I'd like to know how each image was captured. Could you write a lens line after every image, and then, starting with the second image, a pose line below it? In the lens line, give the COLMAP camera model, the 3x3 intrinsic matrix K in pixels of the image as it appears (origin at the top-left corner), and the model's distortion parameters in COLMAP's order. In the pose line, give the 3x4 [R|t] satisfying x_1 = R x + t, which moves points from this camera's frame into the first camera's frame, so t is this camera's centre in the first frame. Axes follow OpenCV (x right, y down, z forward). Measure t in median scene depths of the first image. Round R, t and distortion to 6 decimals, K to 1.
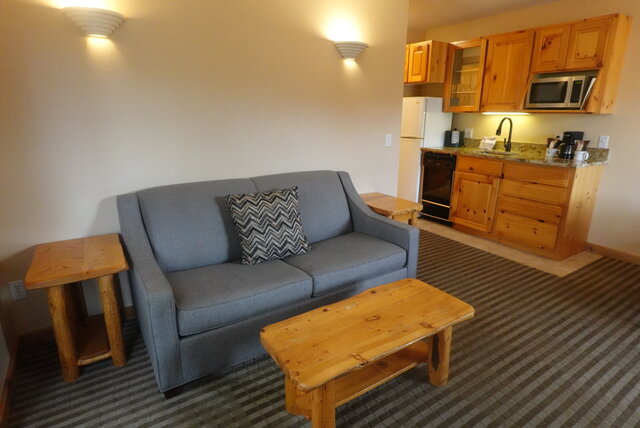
lens RADIAL K [[360.3, 0, 319.0], [0, 360.3, 214.8], [0, 0, 1]] dist [-0.000076, -0.003789]
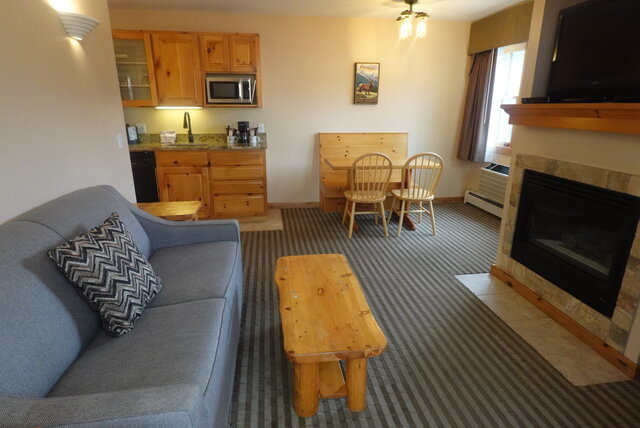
lens RADIAL K [[360.3, 0, 322.2], [0, 360.3, 214.3], [0, 0, 1]] dist [-0.000076, -0.003789]
pose [[0.422659, -0.264777, 0.866748, -0.363433], [0.250286, 0.953279, 0.169162, -0.063511], [-0.871043, 0.145437, 0.469182, 0.202814]]
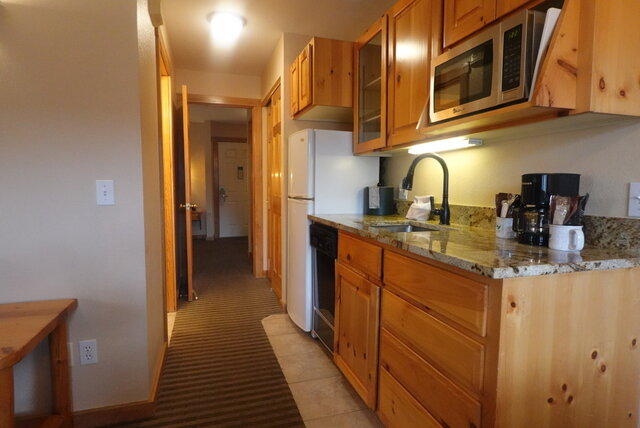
lens RADIAL K [[360.3, 0, 320.1], [0, 360.3, 214.7], [0, 0, 1]] dist [-0.000076, -0.003789]
pose [[0.964395, 0.019623, -0.263739, 0.571580], [-0.072164, 0.978926, -0.191040, -0.099665], [0.254432, 0.203271, 0.945487, 0.586670]]
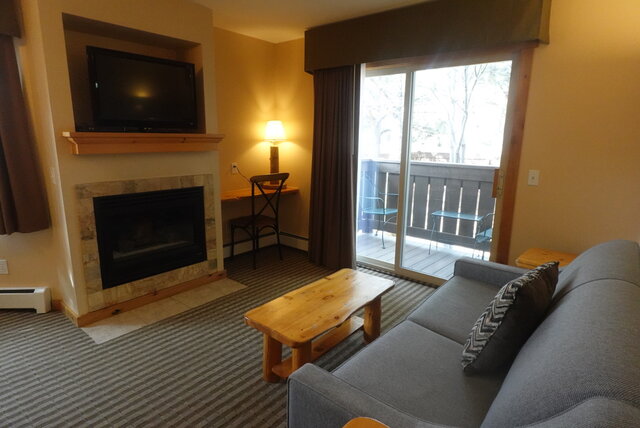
lens RADIAL K [[360.3, 0, 319.0], [0, 360.3, 215.2], [0, 0, 1]] dist [-0.000076, -0.003789]
pose [[-0.956610, 0.042331, -0.288282, 0.258227], [-0.098842, 0.883579, 0.457731, -0.266194], [0.274096, 0.466364, -0.841056, 0.920675]]
